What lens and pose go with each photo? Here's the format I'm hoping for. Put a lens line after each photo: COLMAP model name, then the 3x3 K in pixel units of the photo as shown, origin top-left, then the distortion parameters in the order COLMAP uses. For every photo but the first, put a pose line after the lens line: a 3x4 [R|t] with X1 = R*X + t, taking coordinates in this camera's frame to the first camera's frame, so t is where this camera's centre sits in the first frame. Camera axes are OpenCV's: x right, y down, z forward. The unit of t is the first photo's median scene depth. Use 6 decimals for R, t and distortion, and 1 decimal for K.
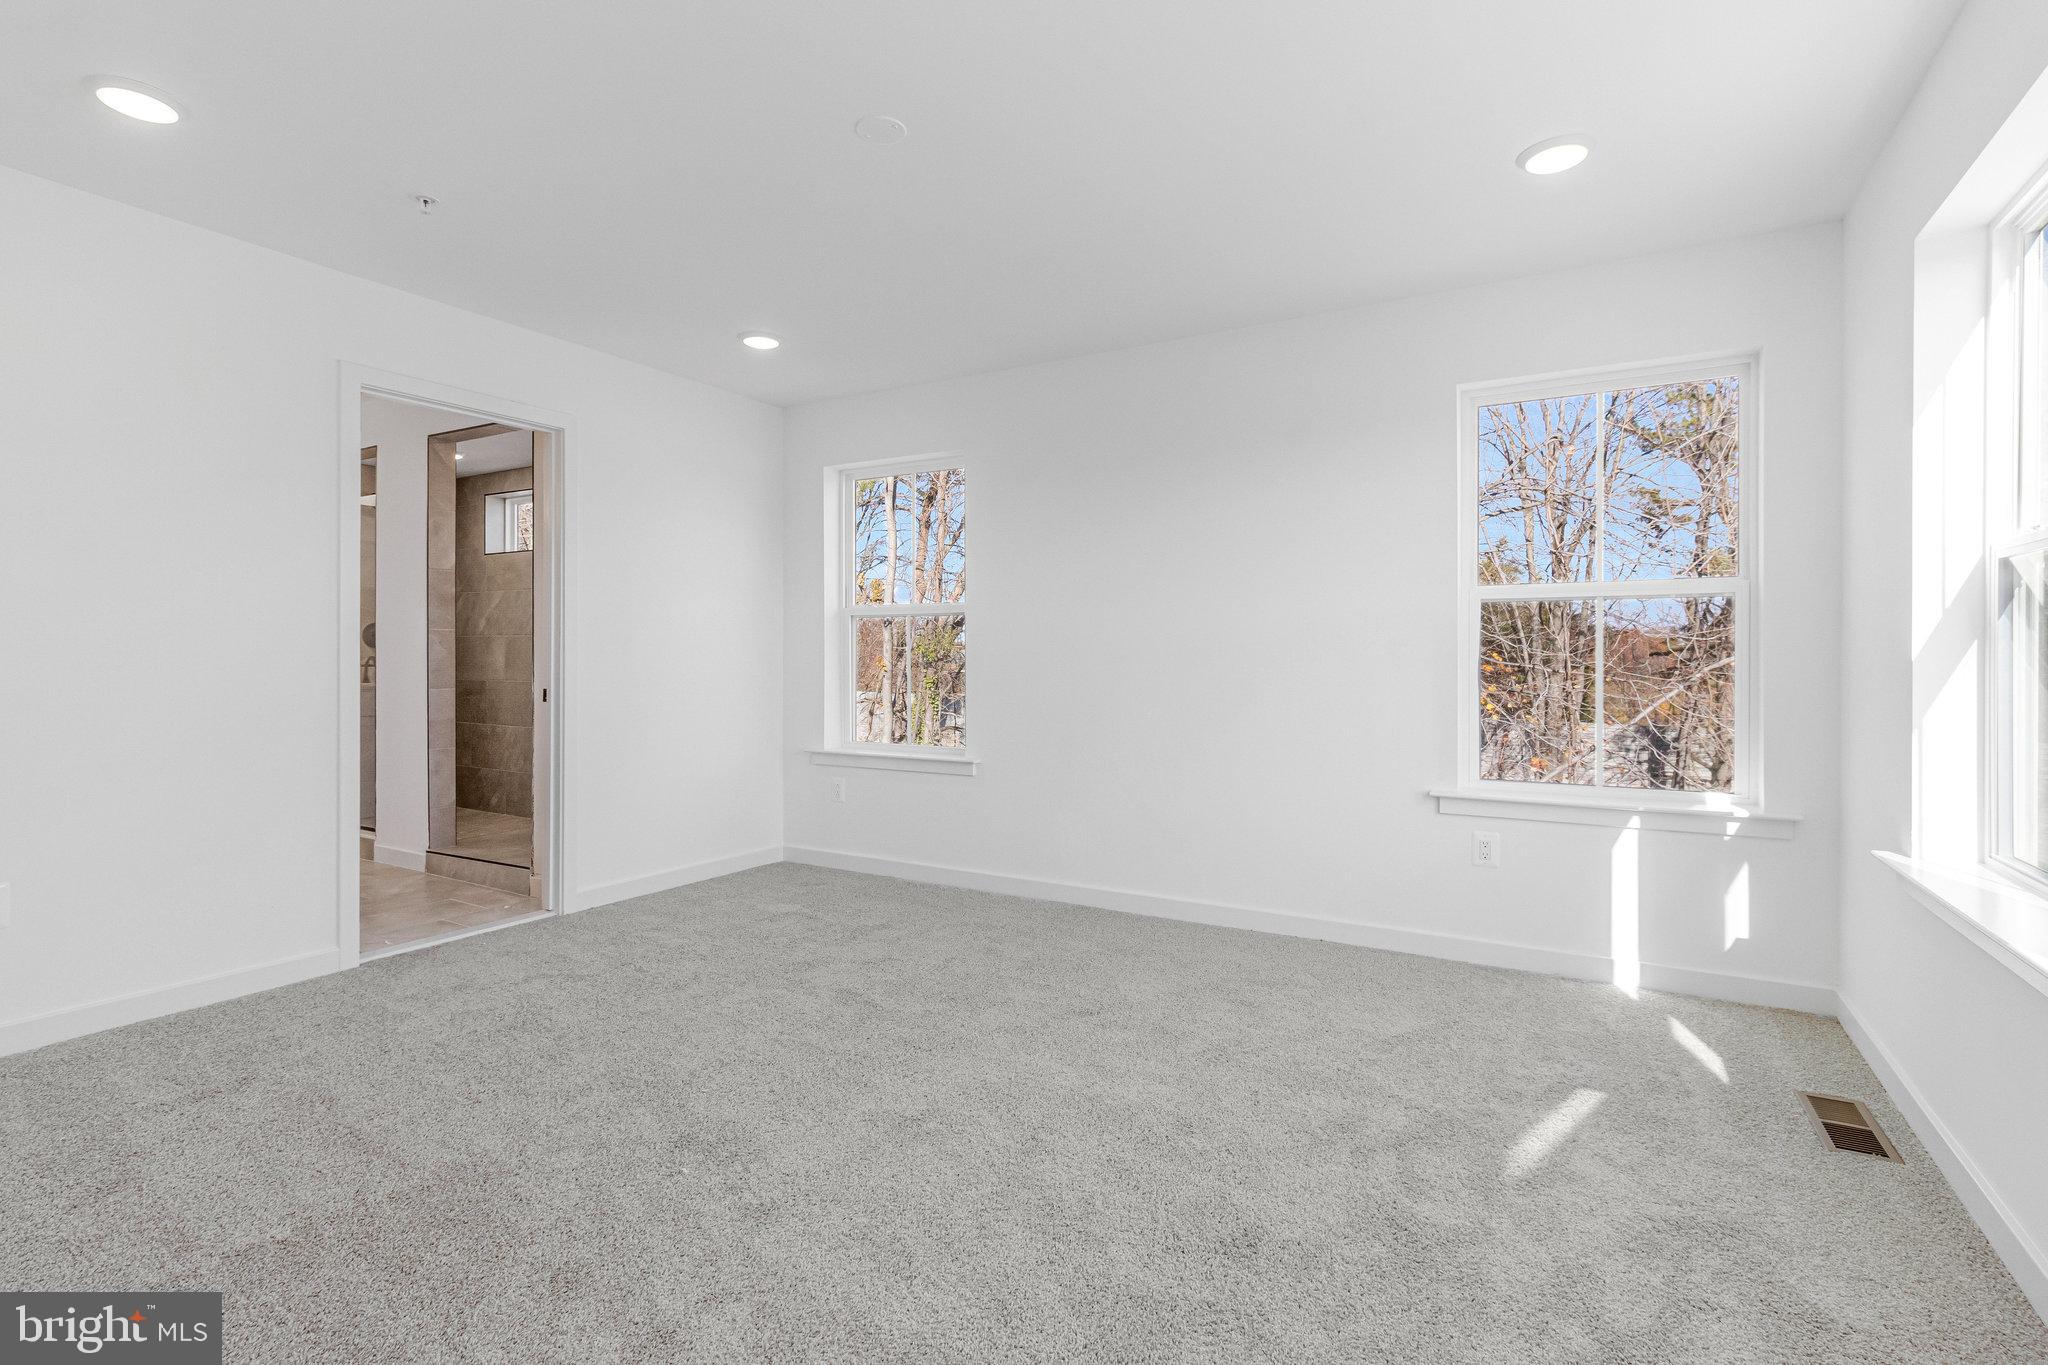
lens RADIAL K [[976.7, 0, 1027.9], [0, 976.7, 650.3], [0, 0, 1]] dist [0.001304, -0.000126]
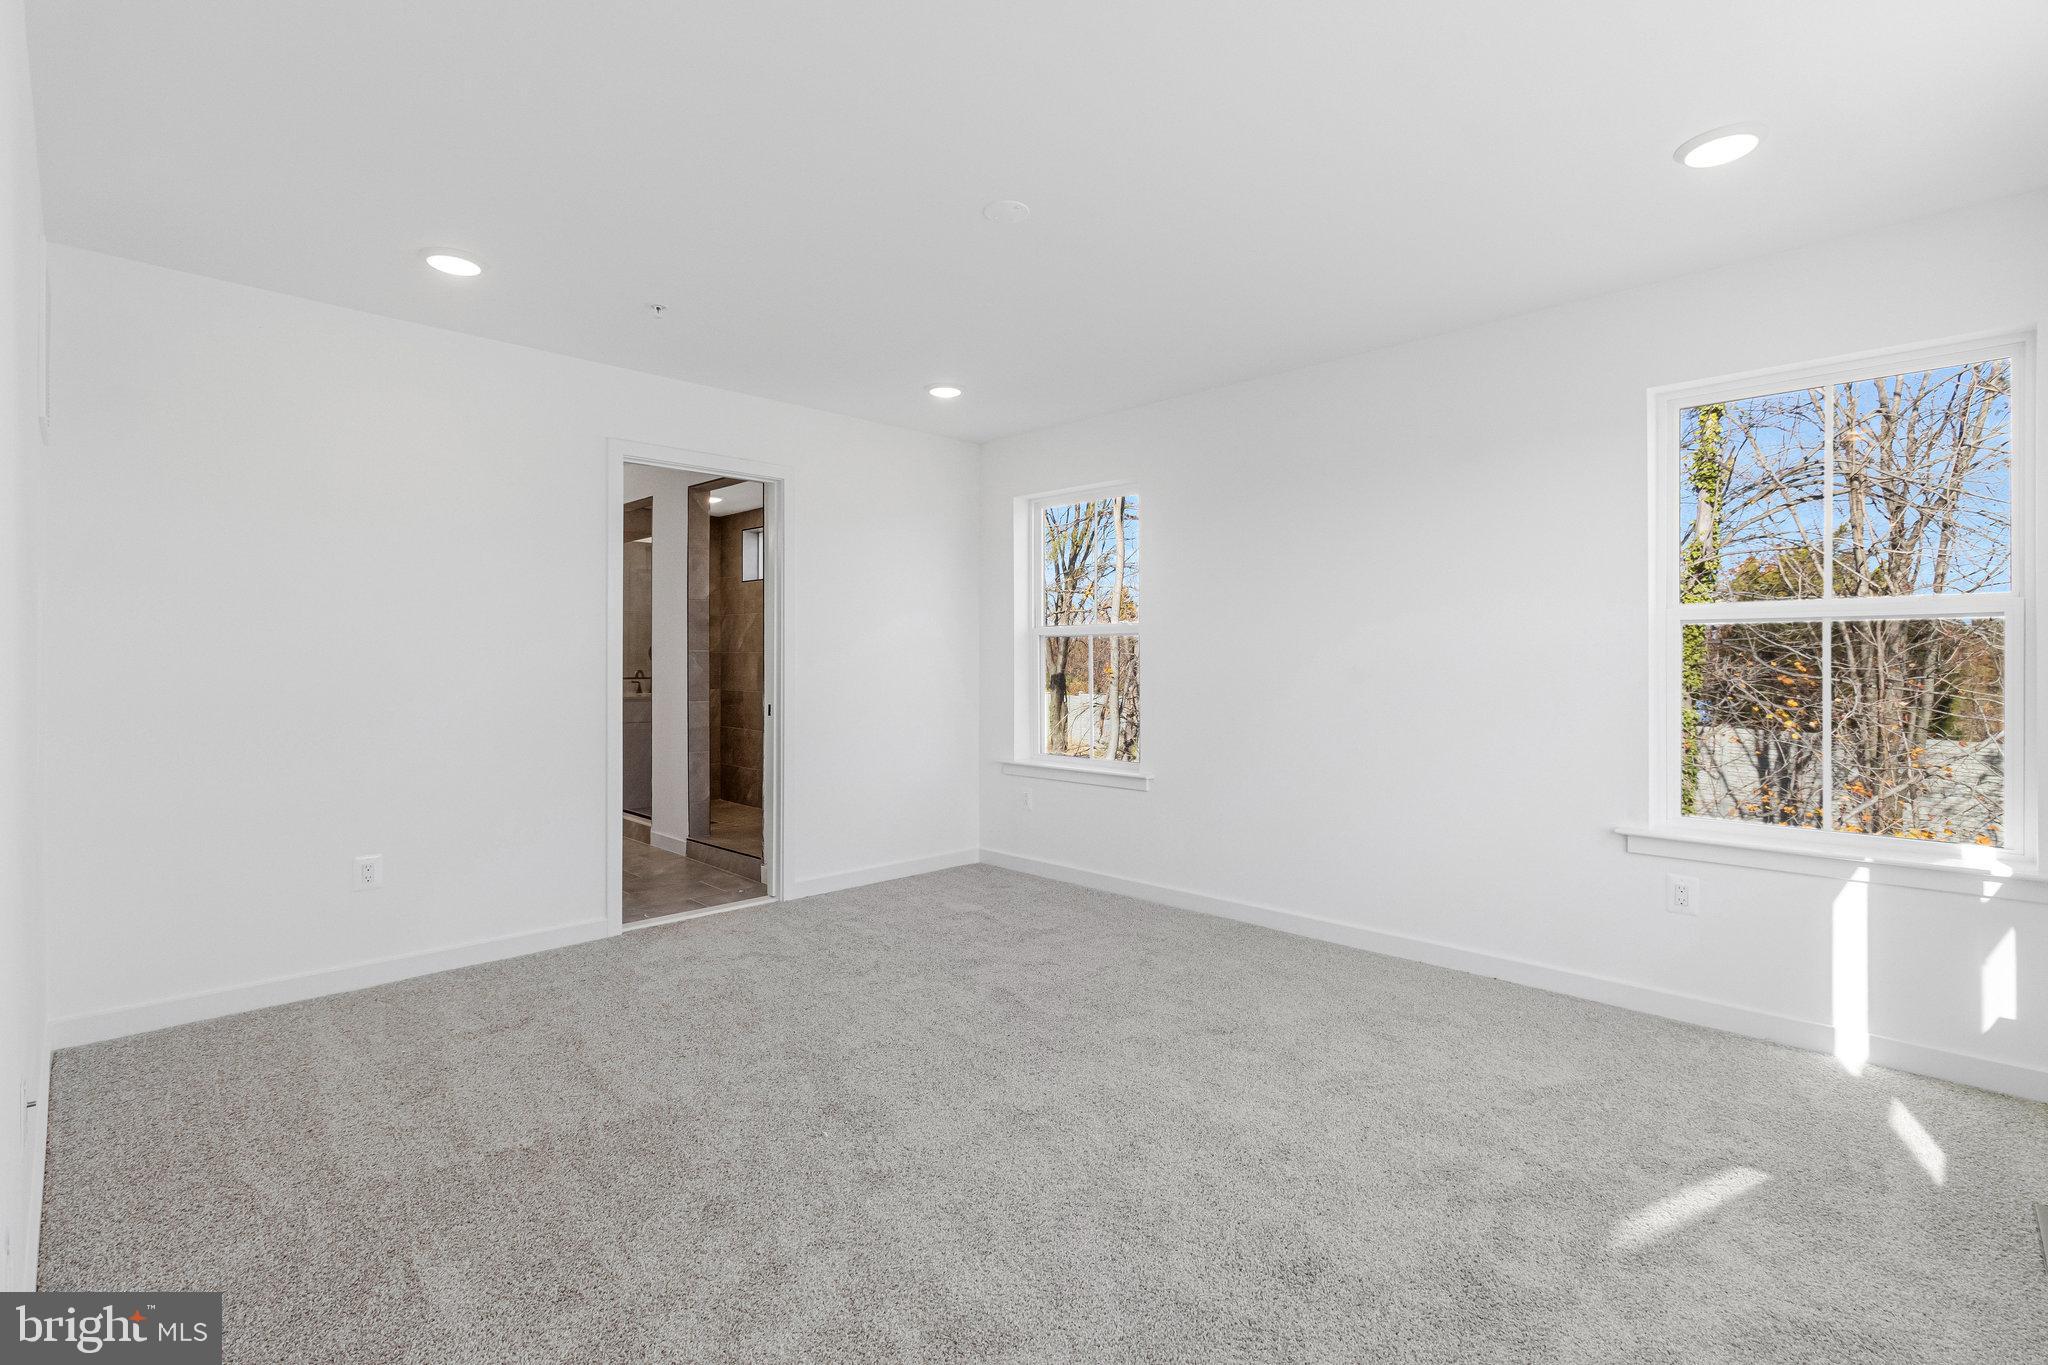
lens RADIAL K [[967.4, 0, 1024.2], [0, 967.4, 644.7], [0, 0, 1]] dist [0.000774, 0.000105]
pose [[0.966570, -0.005059, -0.256354, 0.135870], [0.003308, 0.999968, -0.007263, -0.032729], [0.256382, 0.006172, 0.966556, -0.045772]]
